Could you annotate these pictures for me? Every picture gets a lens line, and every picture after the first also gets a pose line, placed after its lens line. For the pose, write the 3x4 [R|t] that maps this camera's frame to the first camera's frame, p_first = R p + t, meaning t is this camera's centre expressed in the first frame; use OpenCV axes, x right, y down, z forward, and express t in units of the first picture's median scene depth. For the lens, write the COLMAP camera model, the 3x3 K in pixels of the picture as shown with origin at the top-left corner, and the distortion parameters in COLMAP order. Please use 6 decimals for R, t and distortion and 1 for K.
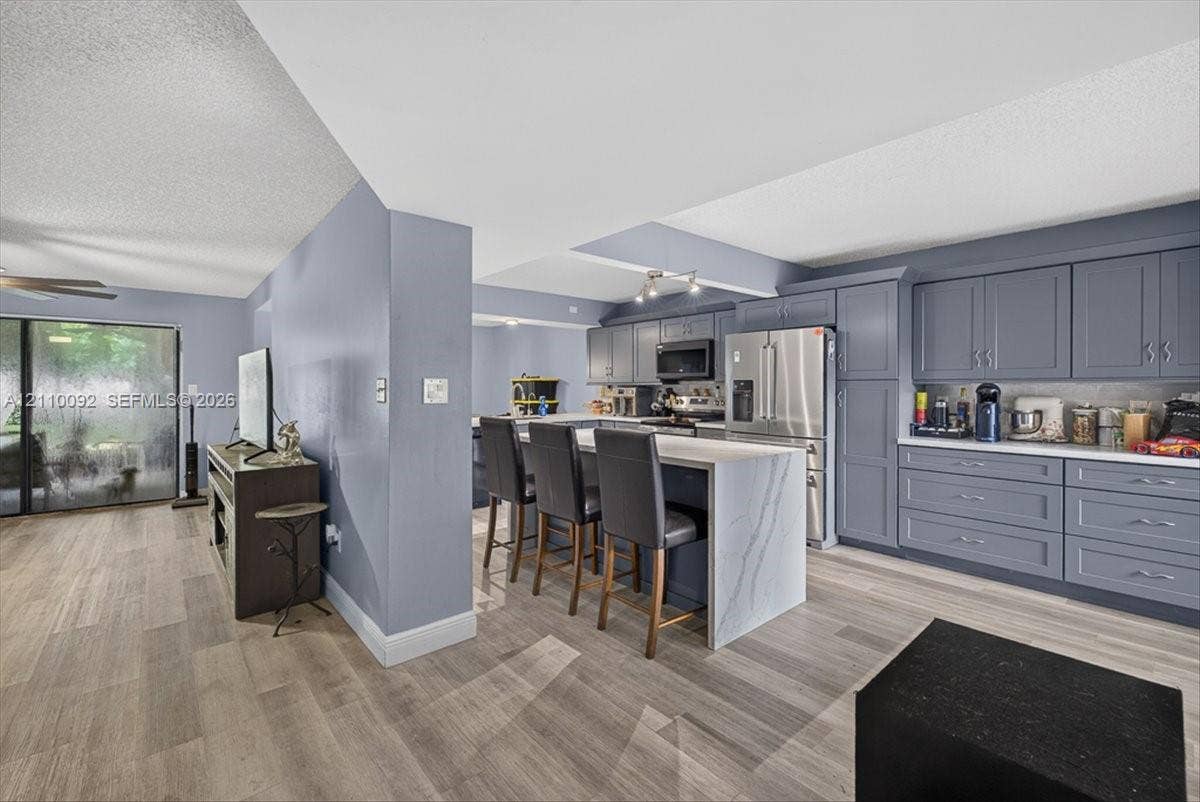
lens RADIAL K [[504.1, 0, 593.2], [0, 504.1, 392.1], [0, 0, 1]] dist [0.003369, -0.000509]
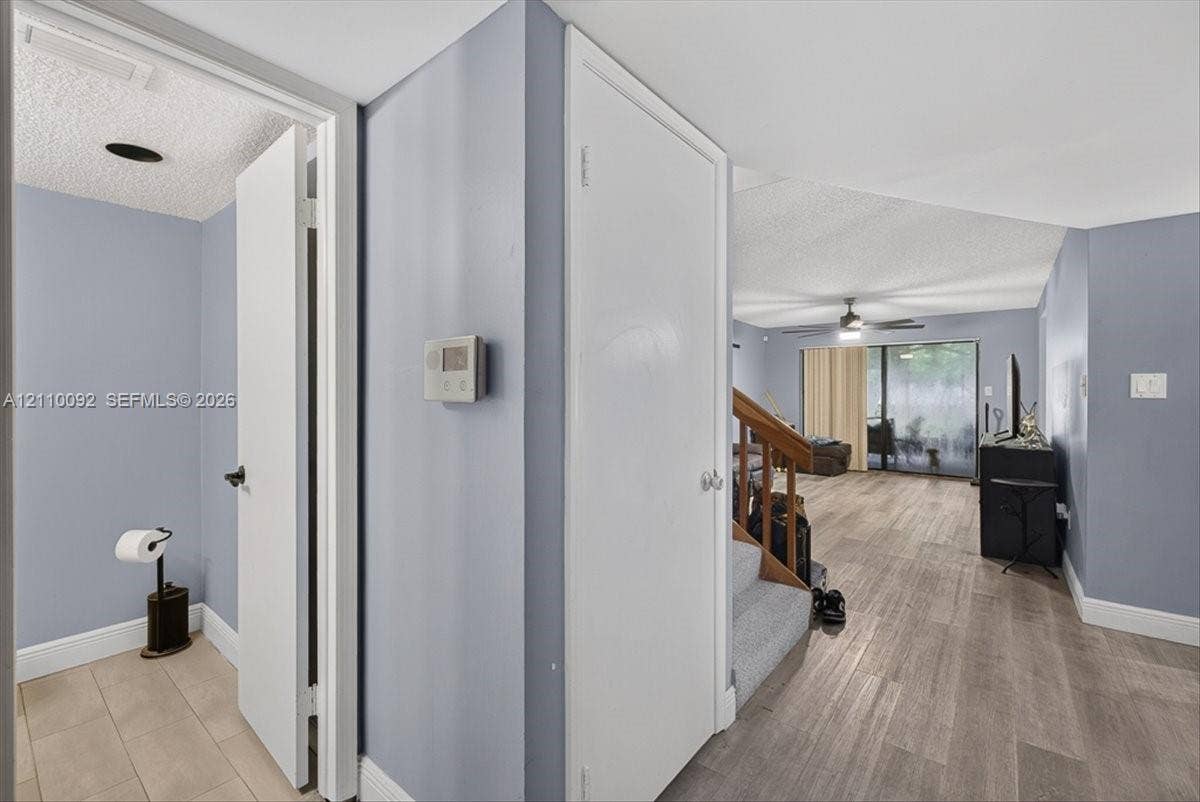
lens RADIAL K [[504.1, 0, 598.2], [0, 504.1, 393.2], [0, 0, 1]] dist [0.003369, -0.000509]
pose [[0.181177, 0.000510, -0.983450, 0.341963], [-0.008750, 0.999961, -0.001093, 0.016186], [0.983412, 0.008803, 0.181174, -0.205428]]
